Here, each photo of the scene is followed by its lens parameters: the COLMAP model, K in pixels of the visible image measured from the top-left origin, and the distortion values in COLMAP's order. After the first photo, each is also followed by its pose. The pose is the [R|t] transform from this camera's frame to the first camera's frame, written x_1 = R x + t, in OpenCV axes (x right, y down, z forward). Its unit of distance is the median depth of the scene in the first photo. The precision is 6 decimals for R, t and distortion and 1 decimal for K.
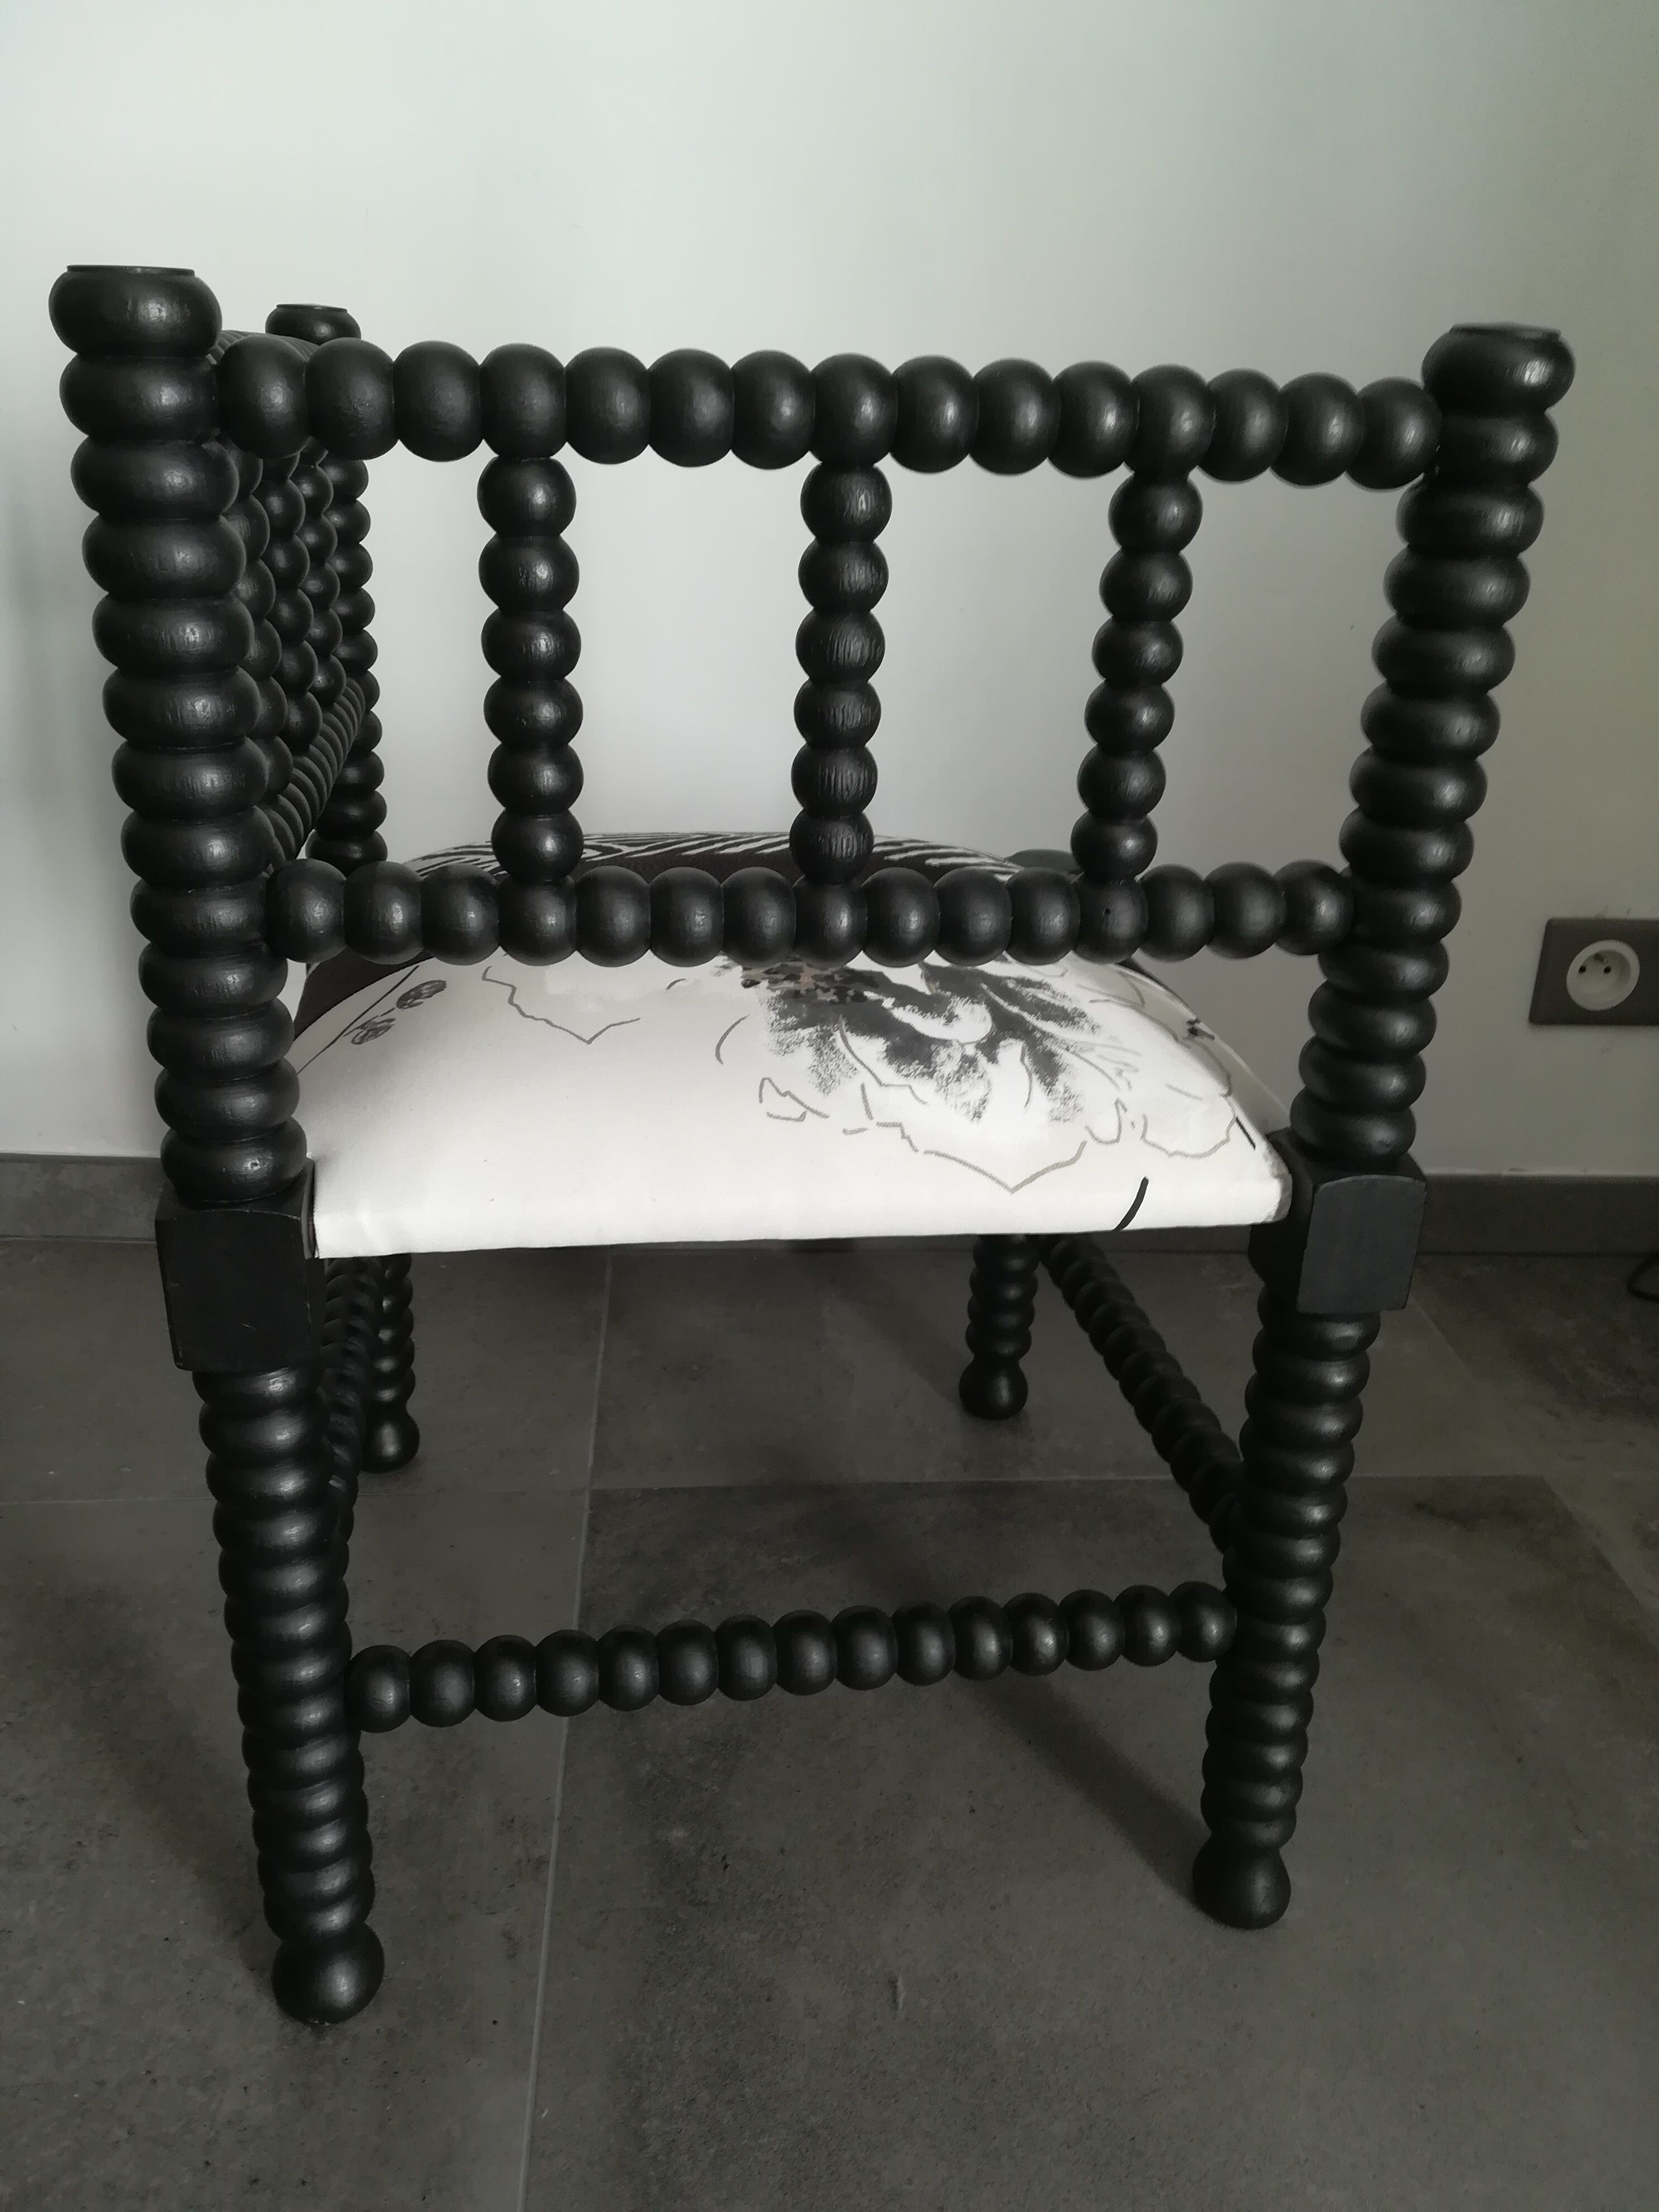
lens RADIAL K [[1694.1, 0, 821.3], [0, 1694.1, 1086.6], [0, 0, 1]] dist [0.019622, -0.037251]
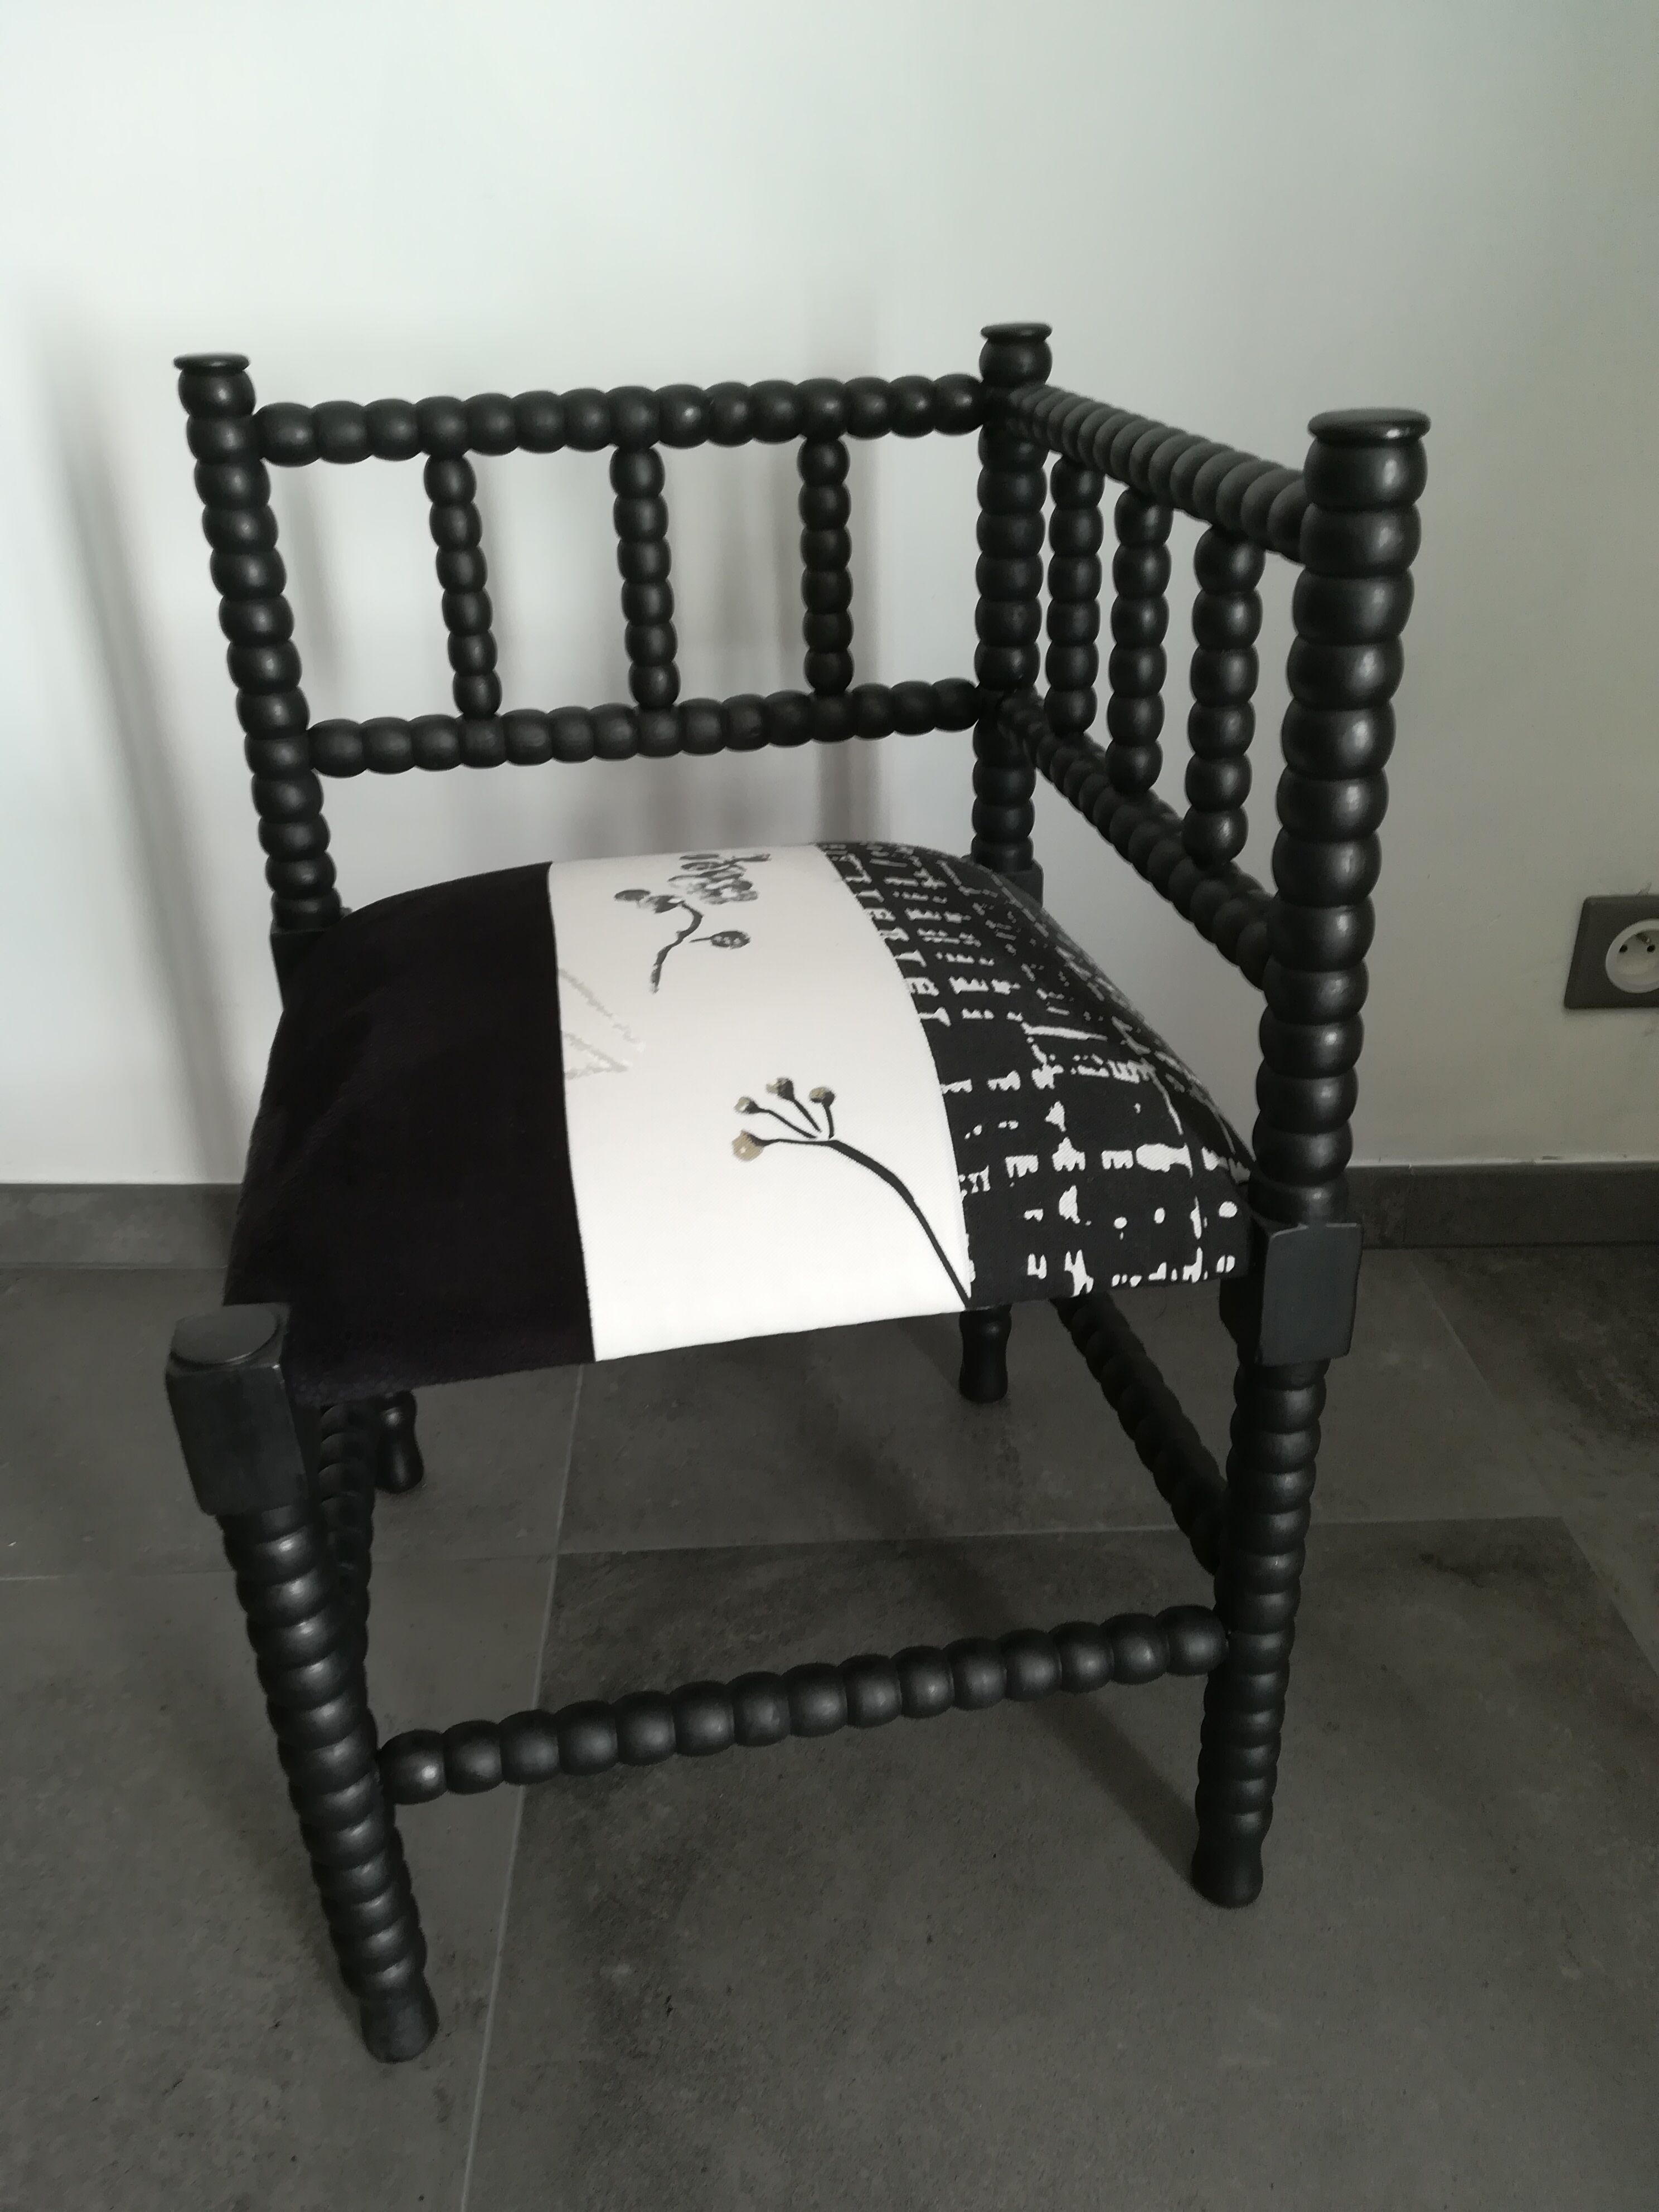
lens RADIAL K [[1694.1, 0, 824.1], [0, 1694.1, 1099.2], [0, 0, 1]] dist [0.019622, -0.037251]
pose [[0.998782, -0.024301, -0.042933, 0.087187], [0.028187, 0.995328, 0.092347, -0.145628], [0.040488, -0.093445, 0.994801, 0.091471]]
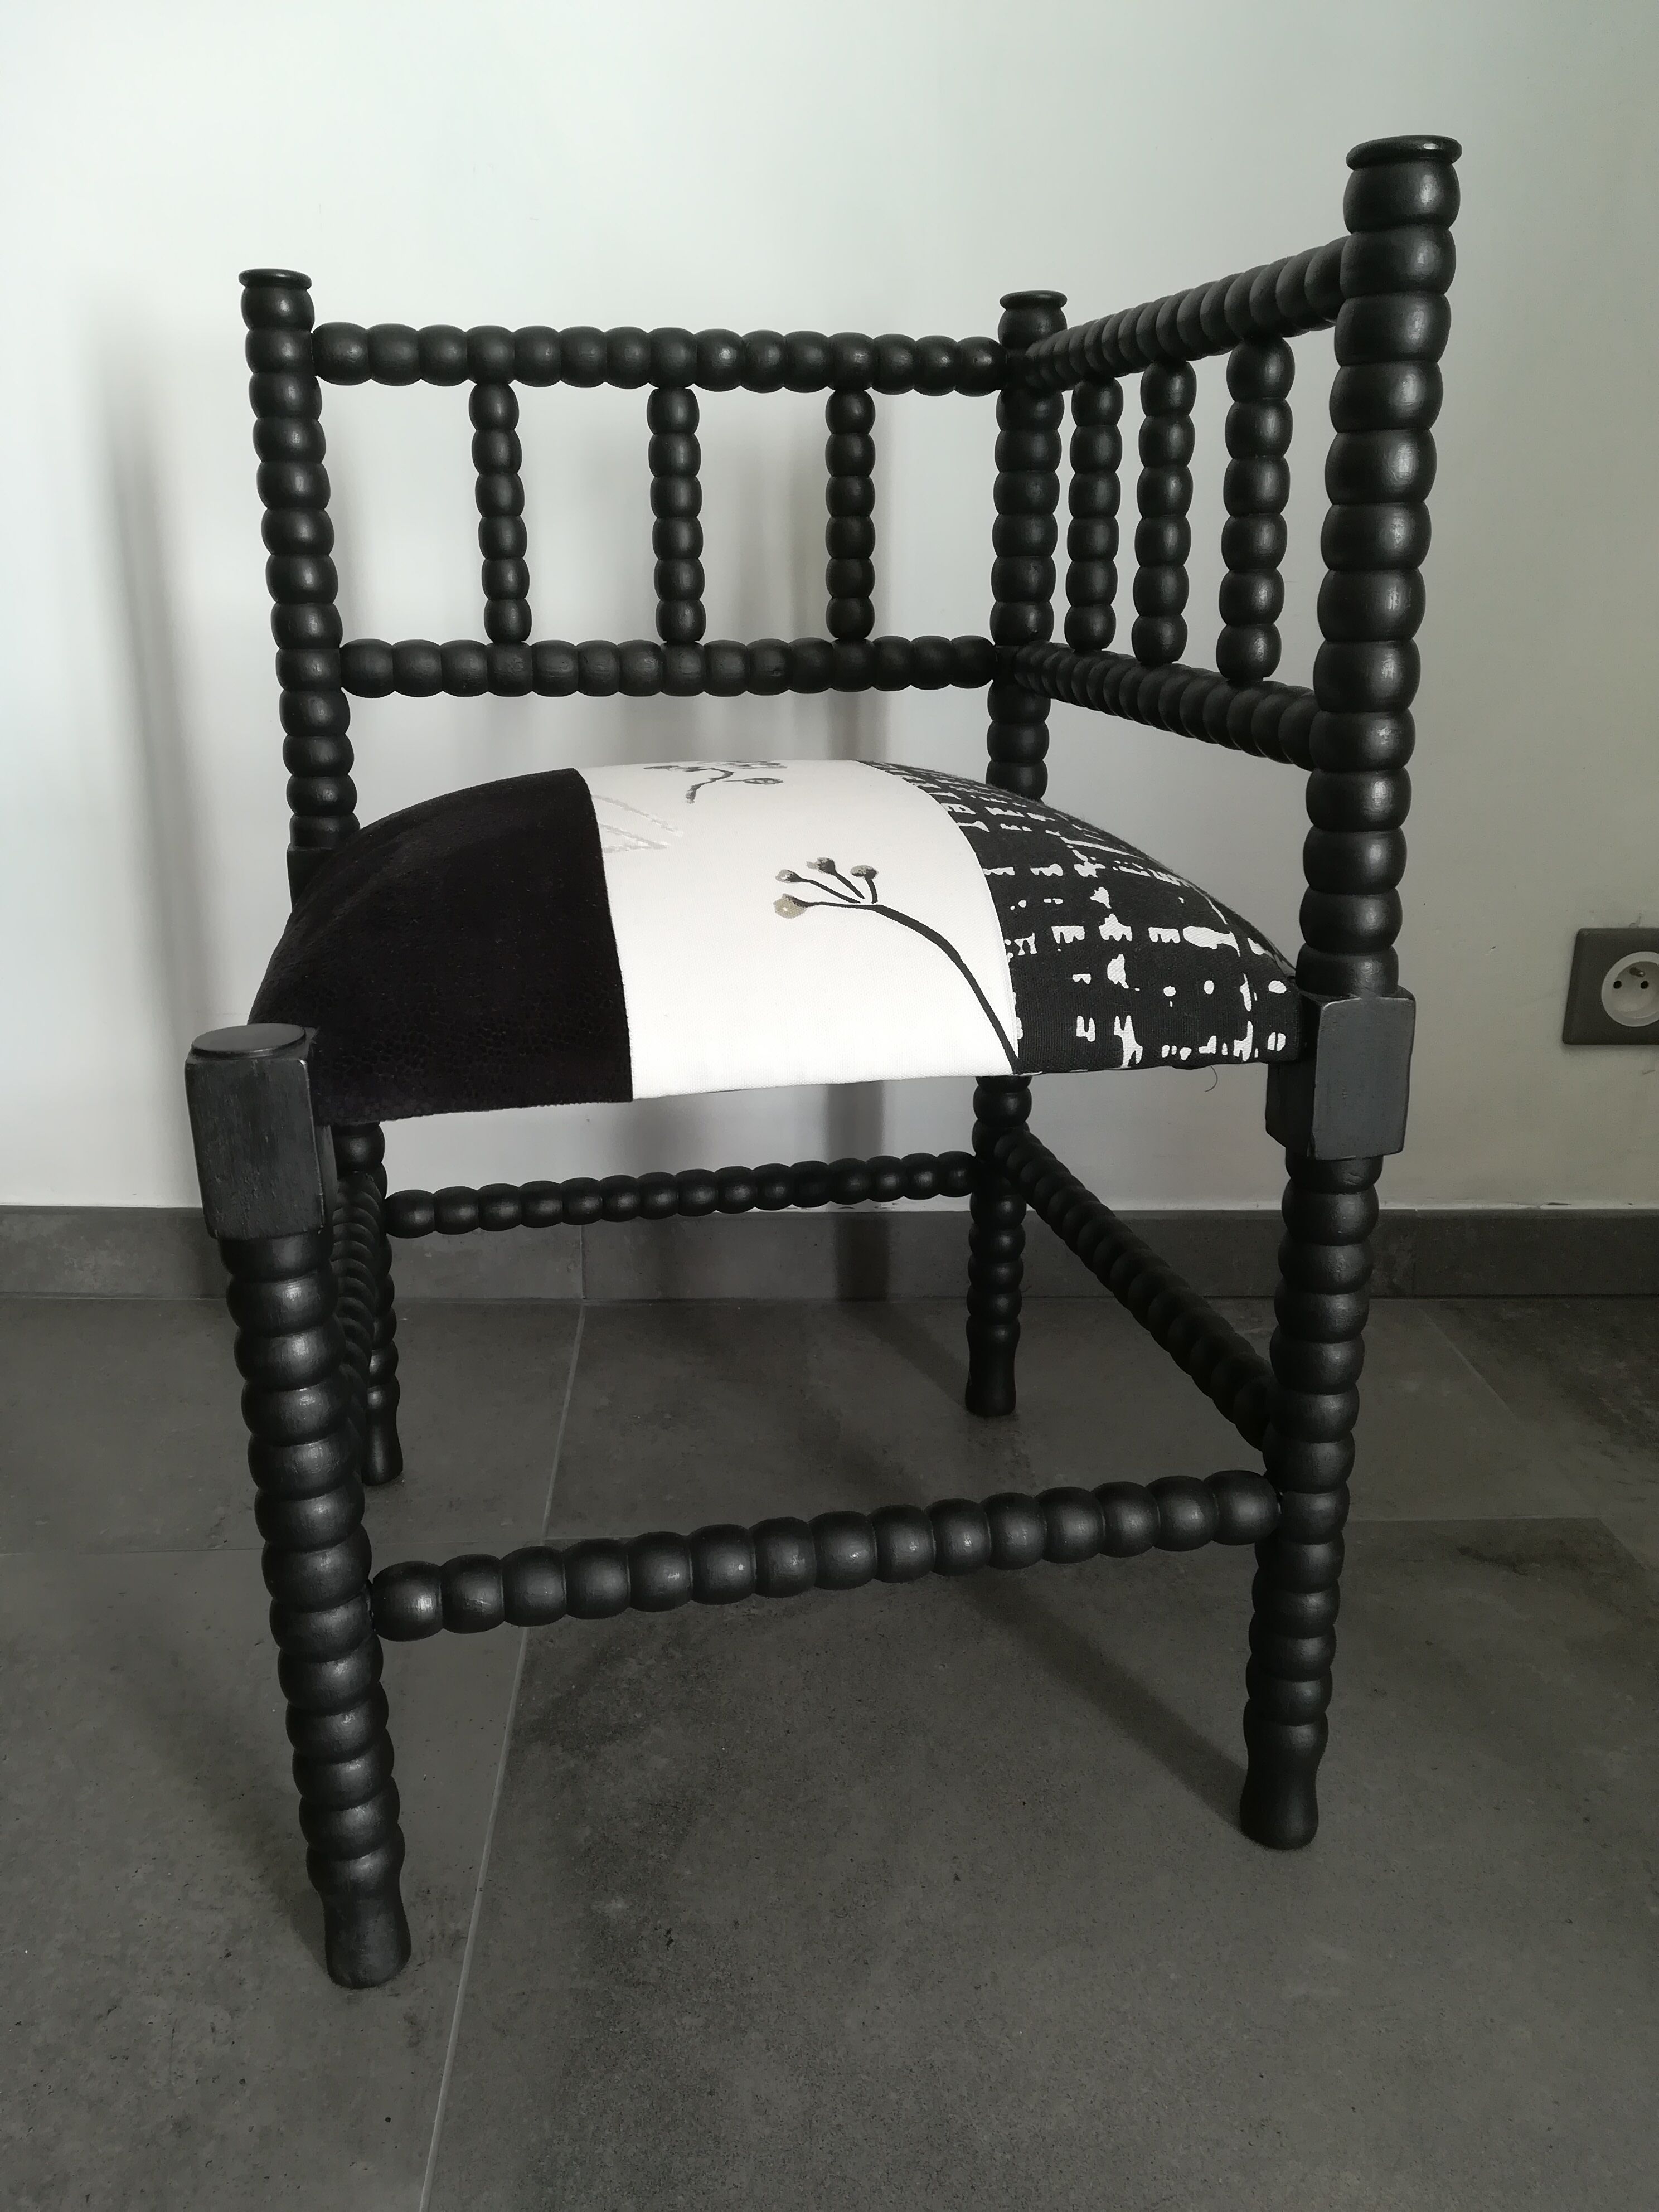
lens RADIAL K [[1694.1, 0, 822.6], [0, 1694.1, 1097.5], [0, 0, 1]] dist [0.019622, -0.037251]
pose [[0.999743, -0.014301, -0.017564, 0.043846], [0.012989, 0.997272, -0.072661, 0.094921], [0.018555, 0.072415, 0.997202, 0.107495]]
